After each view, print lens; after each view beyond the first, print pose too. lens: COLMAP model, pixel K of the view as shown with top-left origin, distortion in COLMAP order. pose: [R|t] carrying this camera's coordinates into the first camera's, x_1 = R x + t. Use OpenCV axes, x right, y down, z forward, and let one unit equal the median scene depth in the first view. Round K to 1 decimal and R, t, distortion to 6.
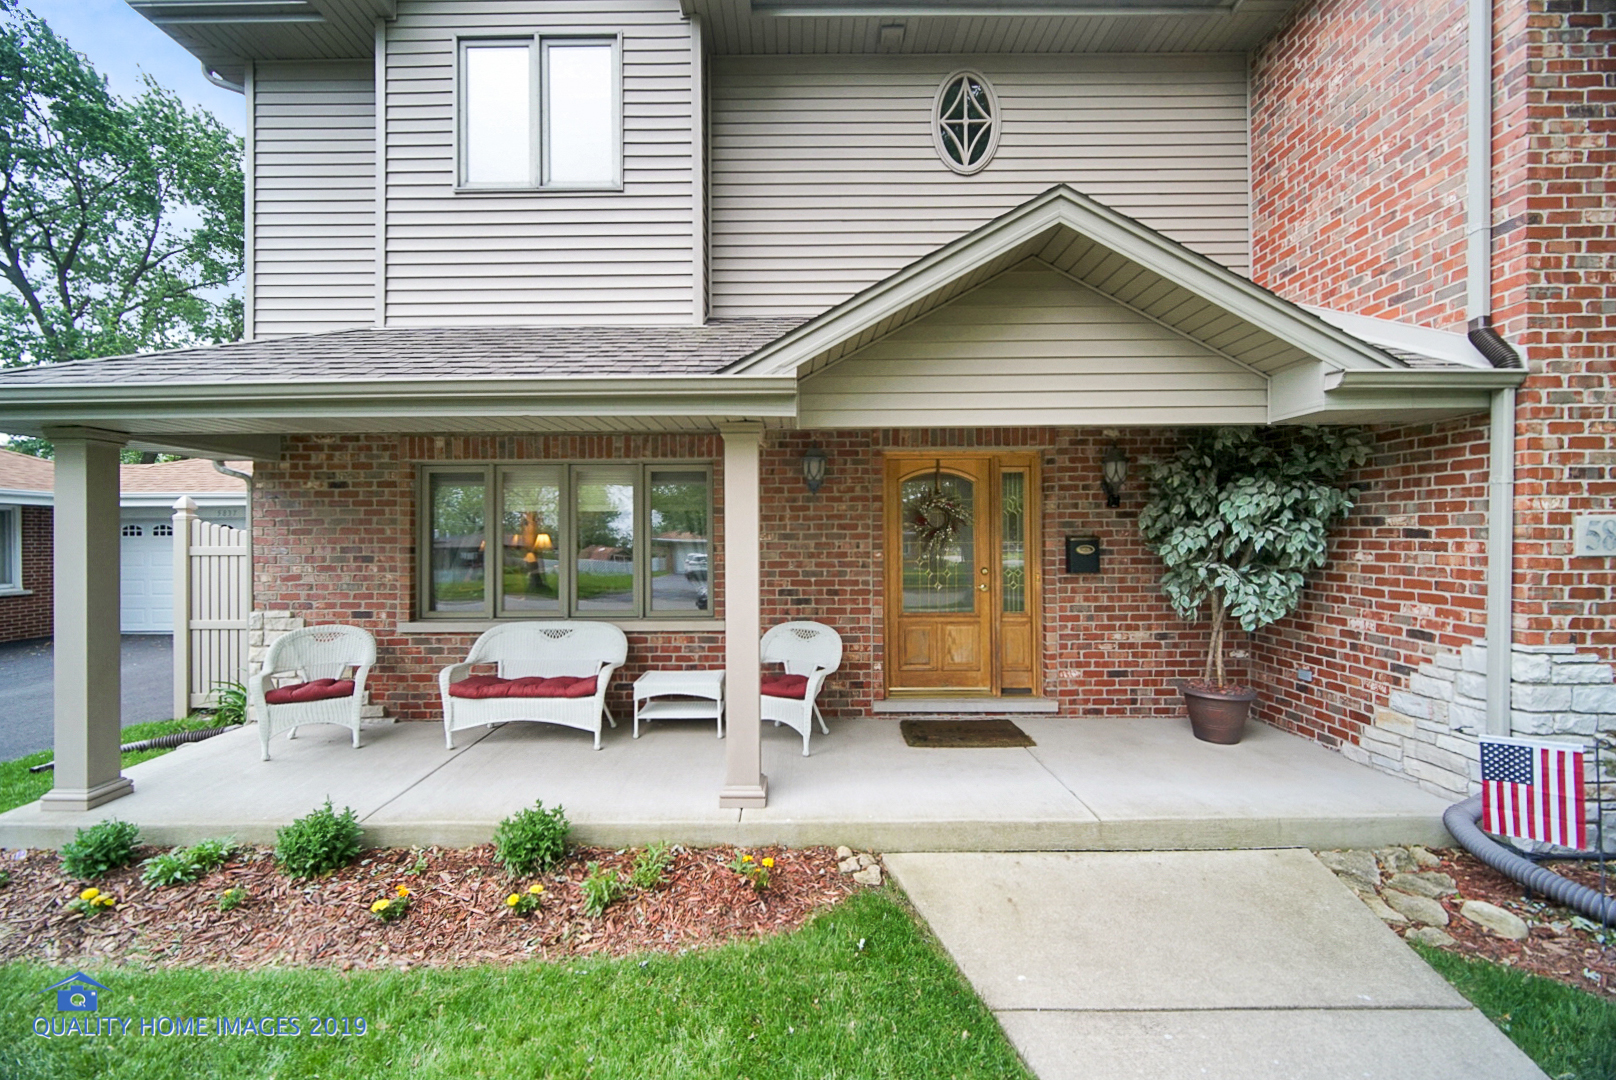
lens RADIAL K [[649.7, 0, 798.2], [0, 649.7, 533.8], [0, 0, 1]] dist [-0.002078, -0.000058]
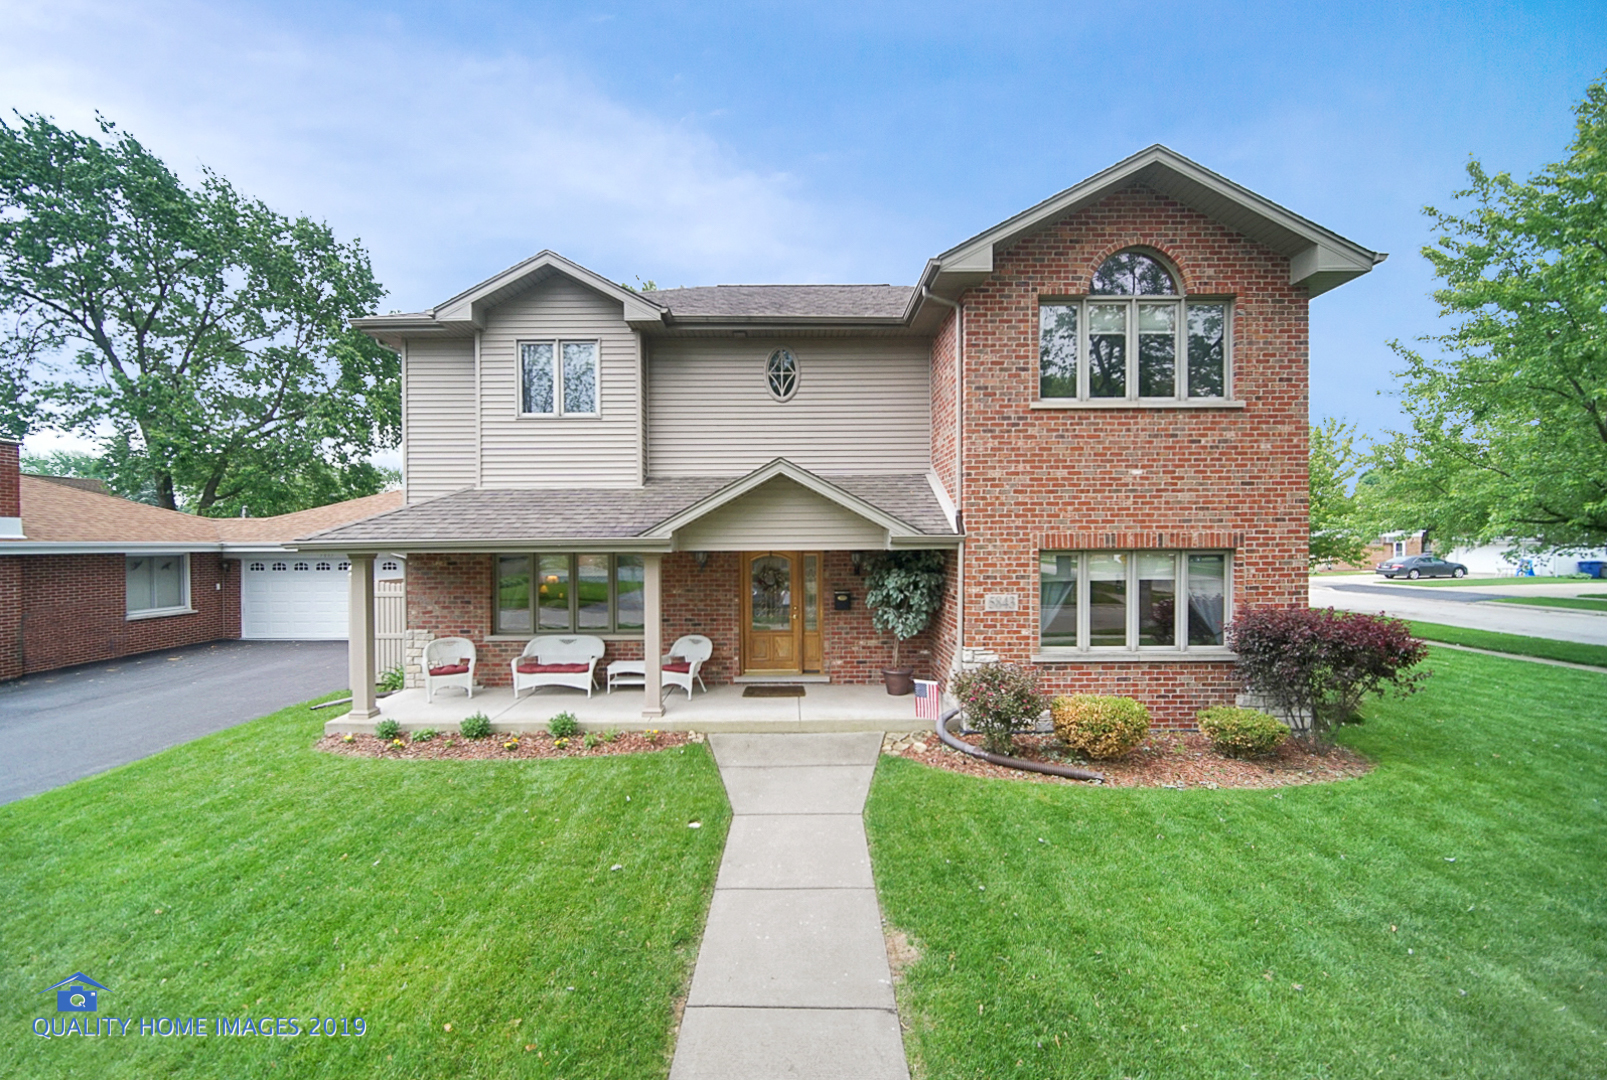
lens RADIAL K [[675.6, 0, 803.5], [0, 675.6, 540.0], [0, 0, 1]] dist [-0.000418, -0.000348]
pose [[0.999985, 0.000404, 0.005444, 0.341555], [-0.000458, 0.999952, 0.009829, -0.181272], [-0.005440, -0.009832, 0.999937, -1.087335]]
